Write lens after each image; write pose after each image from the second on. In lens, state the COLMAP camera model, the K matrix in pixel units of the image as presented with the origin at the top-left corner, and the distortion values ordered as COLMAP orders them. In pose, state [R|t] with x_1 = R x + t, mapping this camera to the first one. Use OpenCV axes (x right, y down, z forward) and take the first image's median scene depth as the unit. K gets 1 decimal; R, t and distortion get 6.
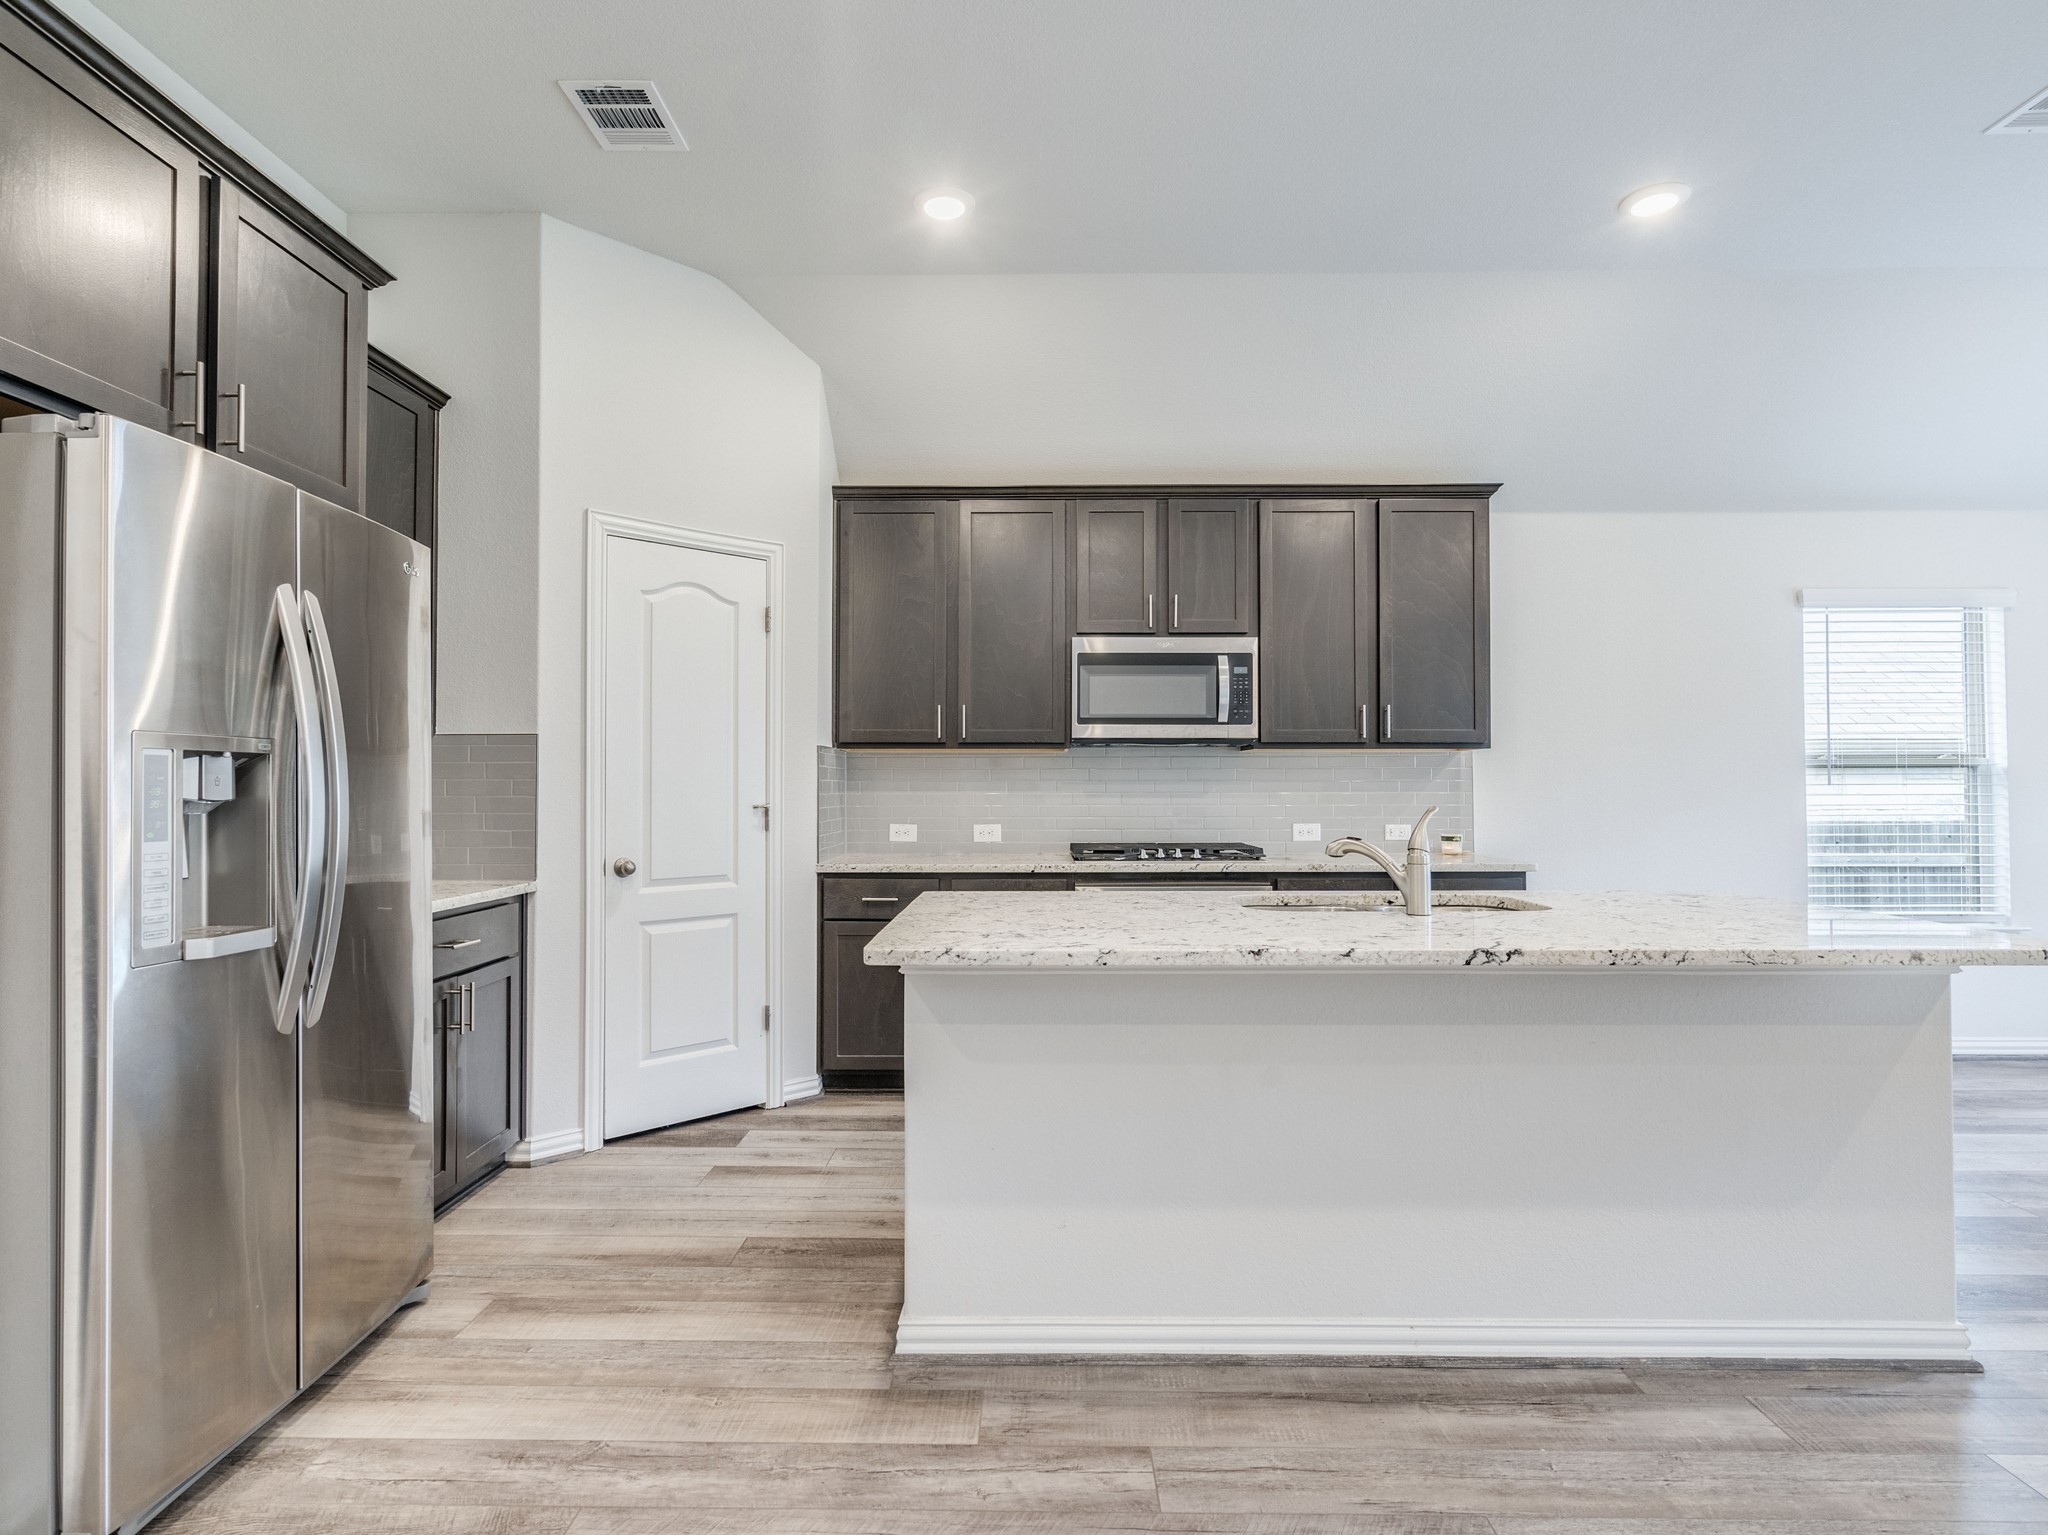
lens RADIAL K [[1060.7, 0, 1033.1], [0, 1060.7, 777.8], [0, 0, 1]] dist [-0.002141, 0.001865]
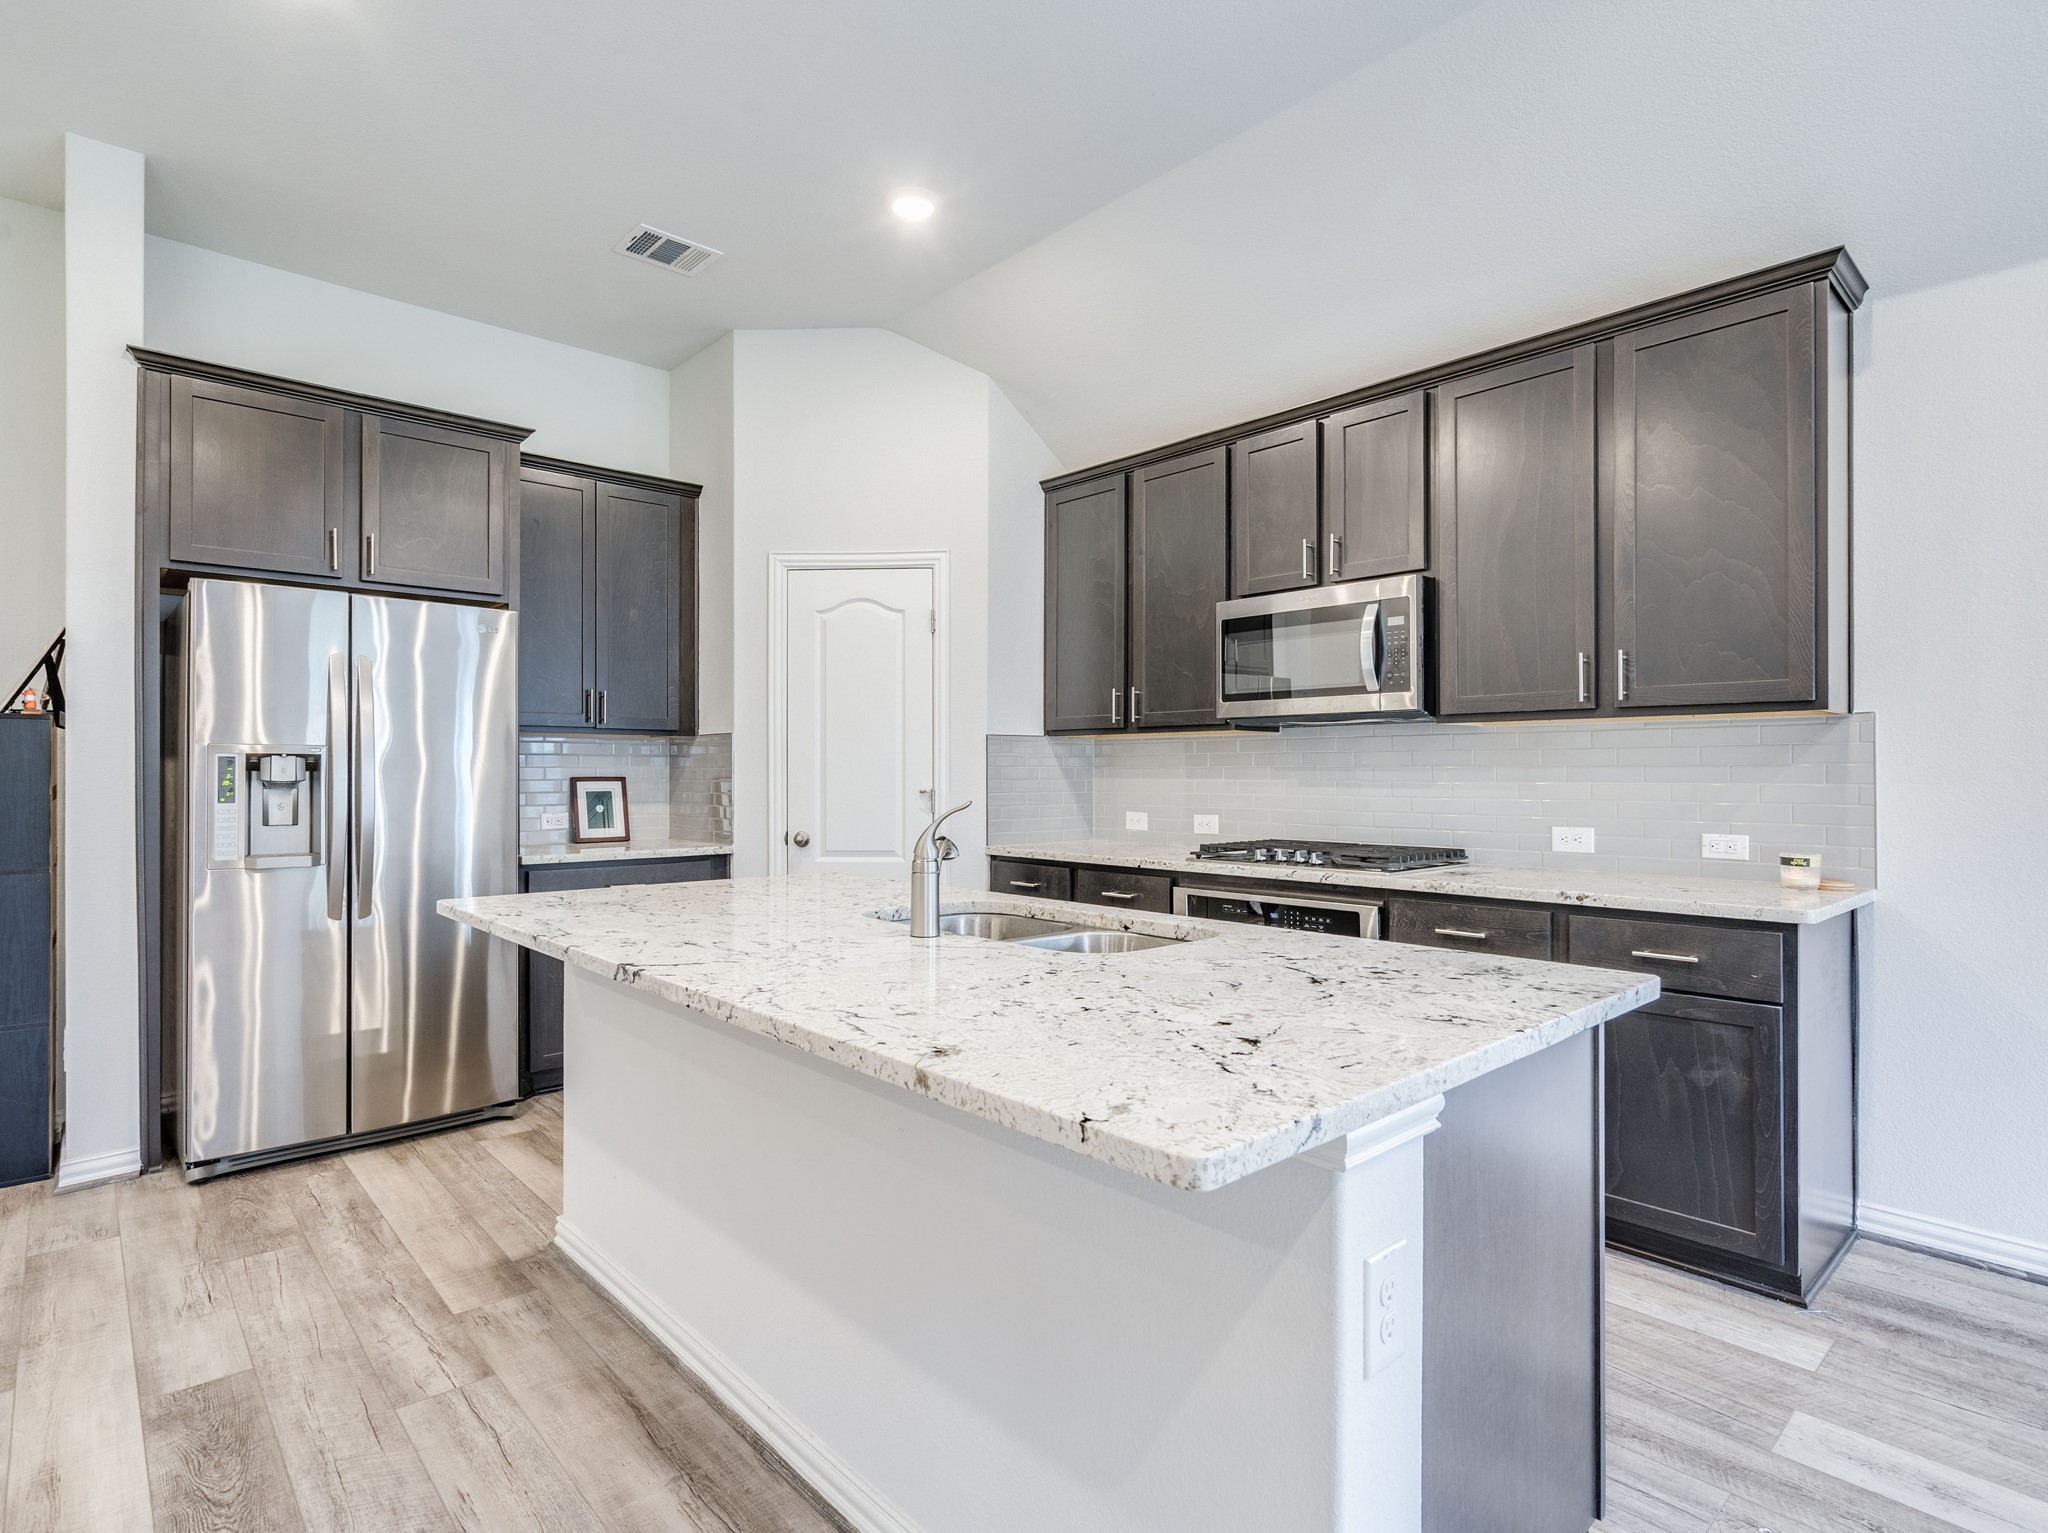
lens RADIAL K [[1060.7, 0, 1033.1], [0, 1060.7, 776.8], [0, 0, 1]] dist [-0.002141, 0.001865]
pose [[0.683674, 0.003783, -0.729777, 0.626375], [0.005858, 0.999926, 0.010672, 0.000468], [0.729764, -0.011571, 0.683602, 0.319999]]
